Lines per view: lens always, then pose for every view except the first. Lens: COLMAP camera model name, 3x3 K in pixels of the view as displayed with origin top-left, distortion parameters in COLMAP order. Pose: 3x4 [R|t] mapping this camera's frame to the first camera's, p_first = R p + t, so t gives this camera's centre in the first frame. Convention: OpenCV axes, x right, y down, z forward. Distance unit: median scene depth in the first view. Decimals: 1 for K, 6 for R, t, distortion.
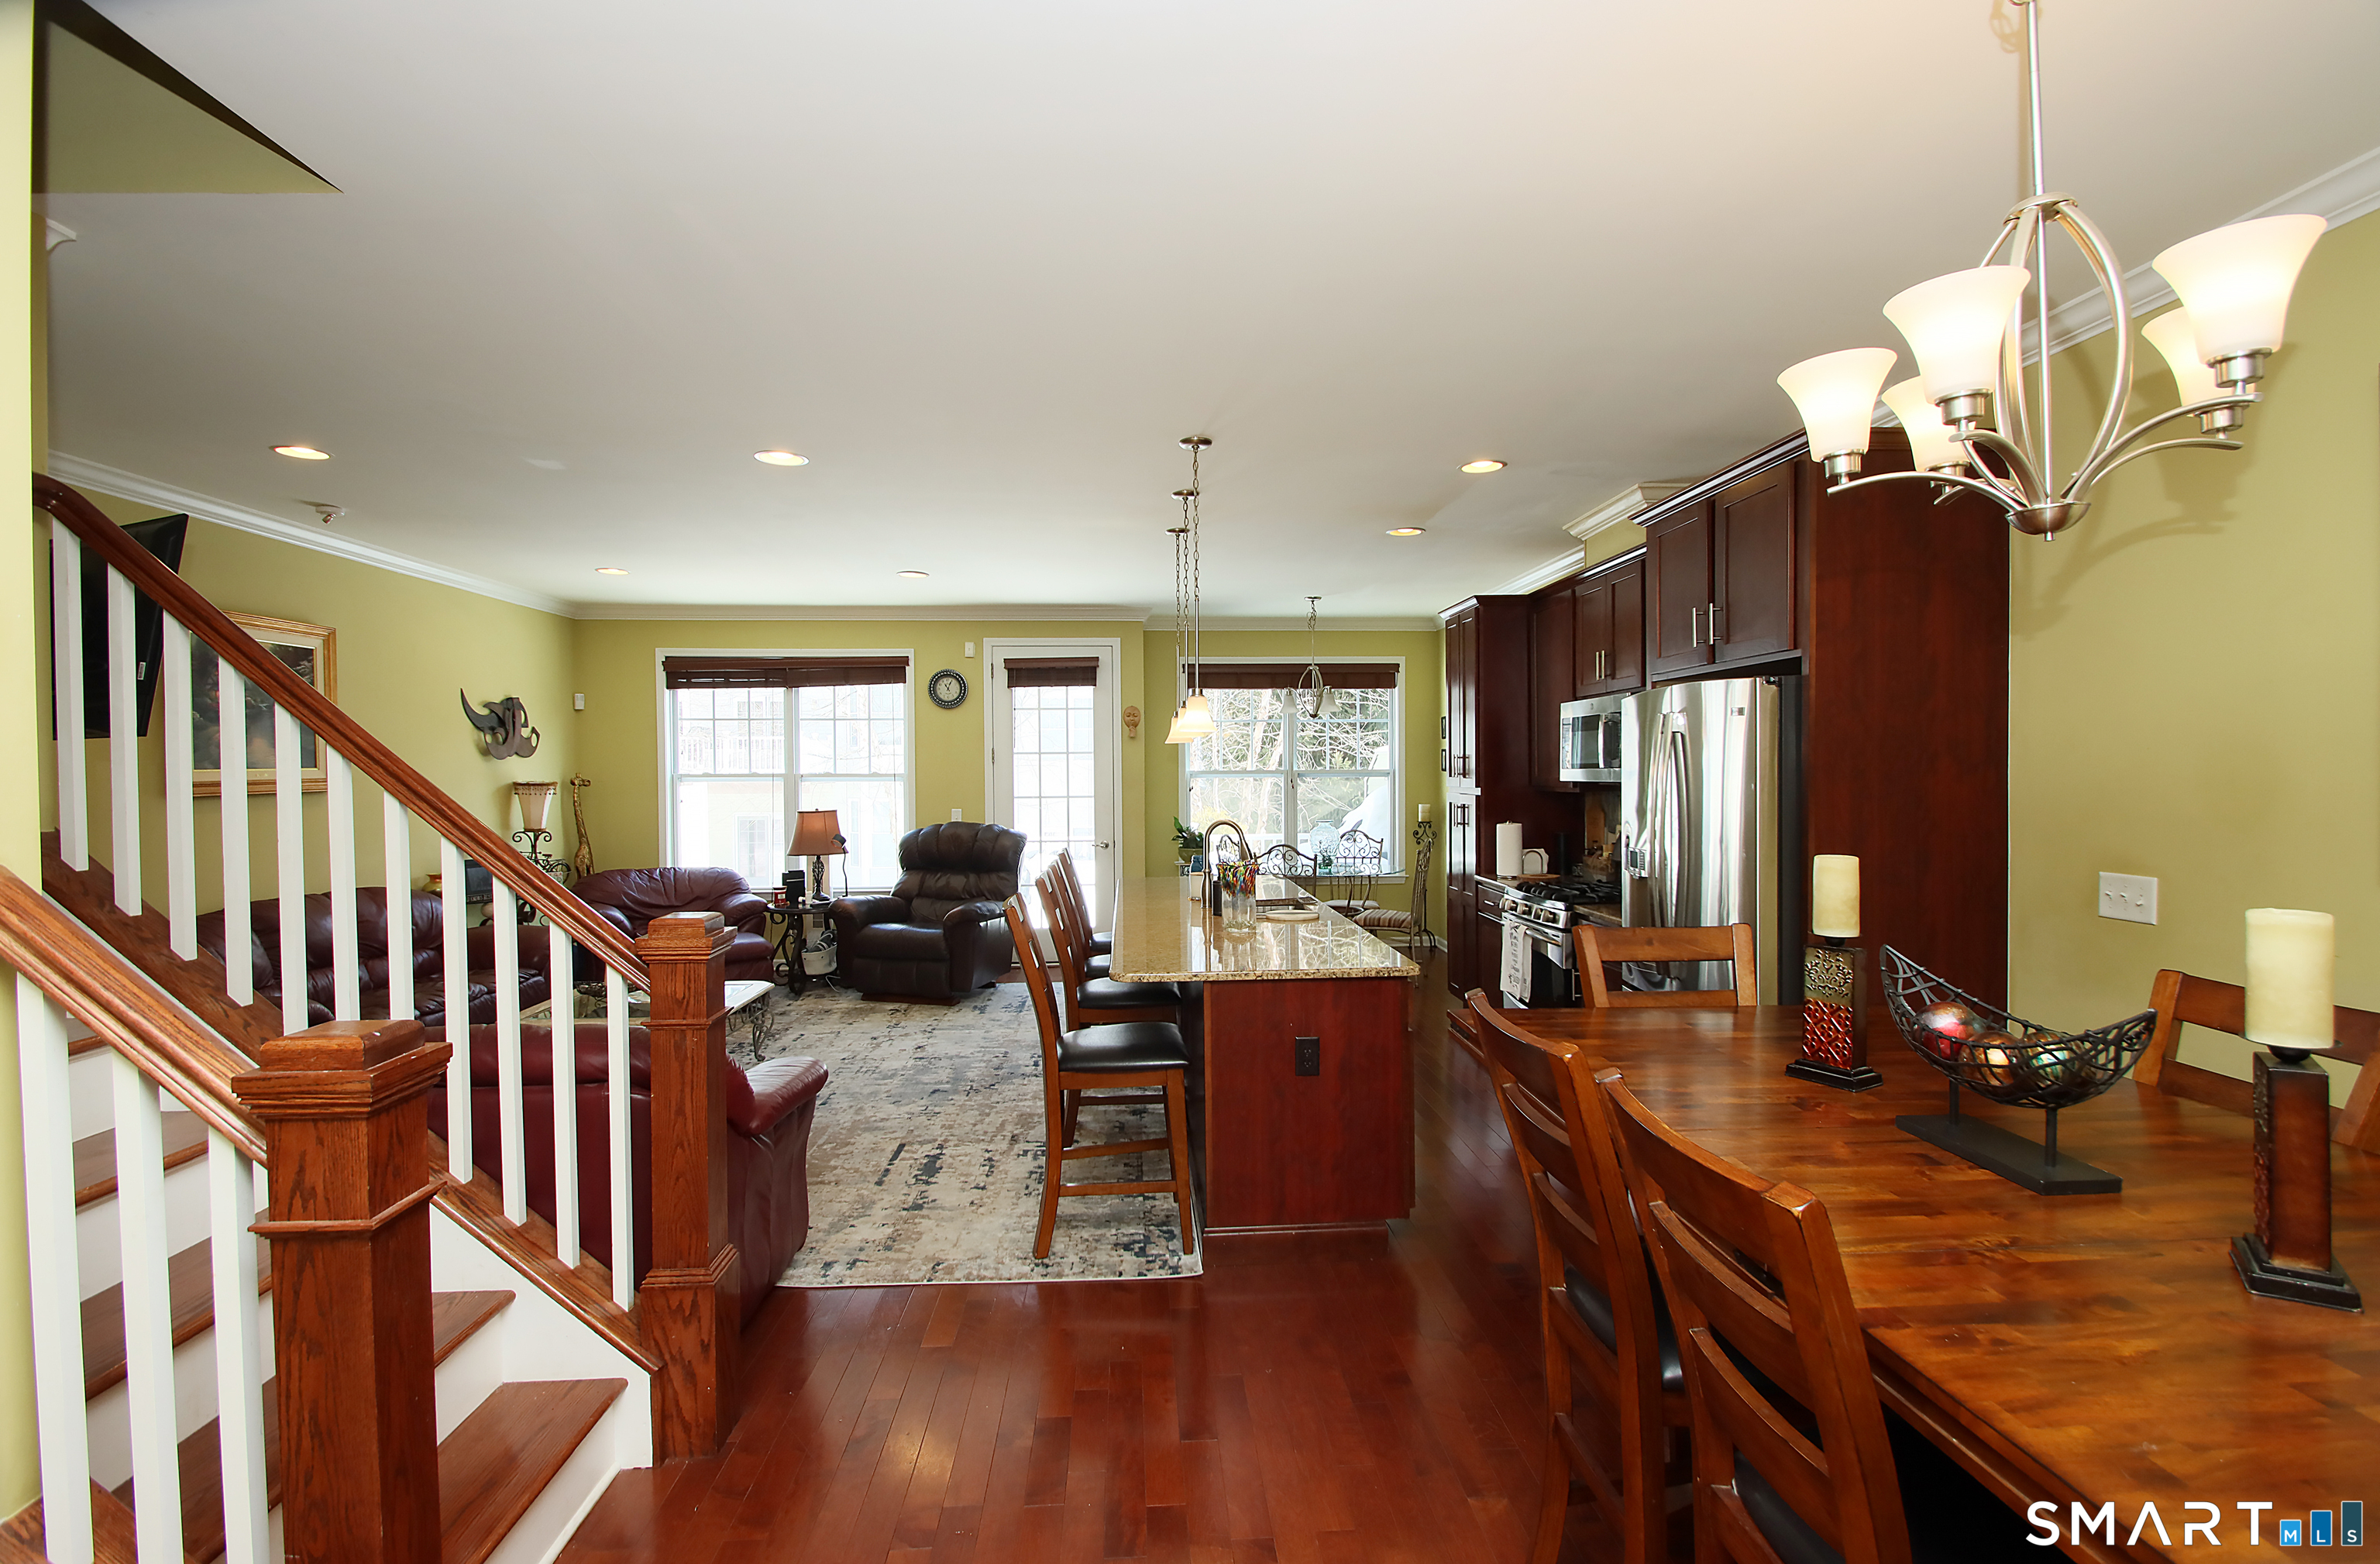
lens RADIAL K [[1118.1, 0, 1155.3], [0, 1118.1, 767.2], [0, 0, 1]] dist [0.014148, -0.001781]
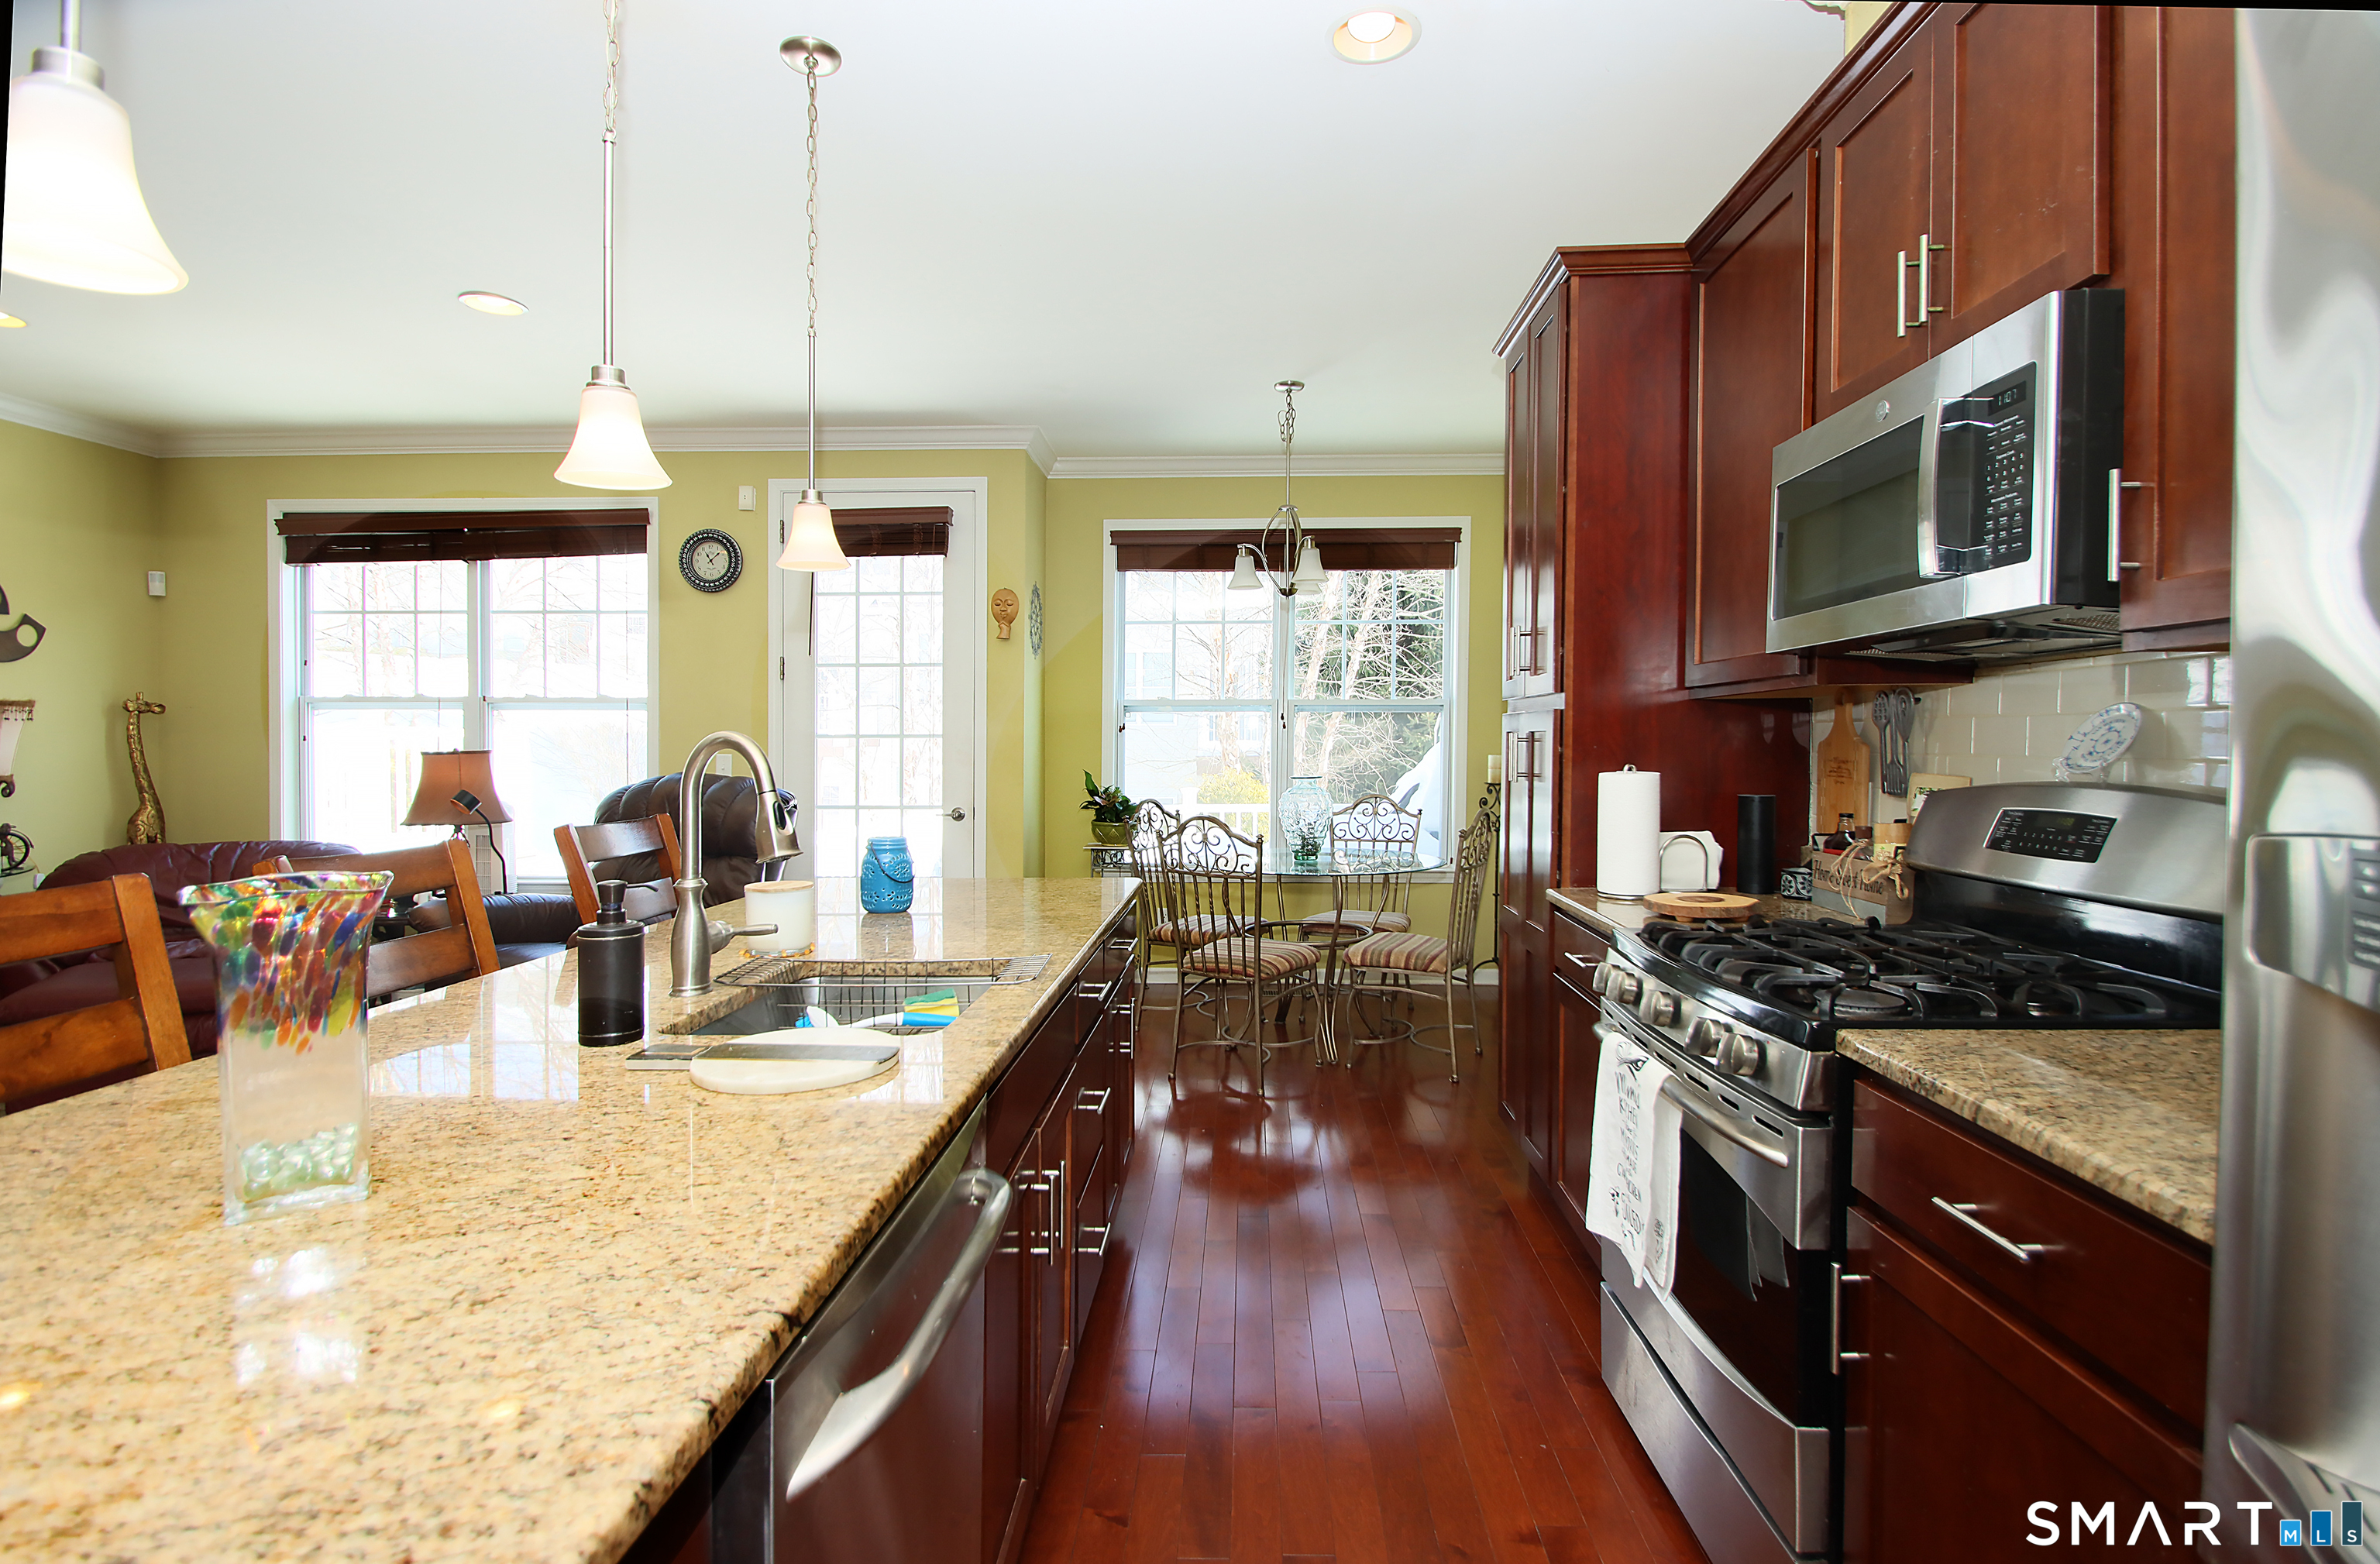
lens RADIAL K [[1118.1, 0, 1192.6], [0, 1118.1, 744.5], [0, 0, 1]] dist [0.014148, -0.001781]
pose [[0.996501, 0.005987, -0.083367, 0.133240], [-0.005668, 0.999976, 0.004066, 0.028015], [0.083390, -0.003579, 0.996511, 0.401862]]
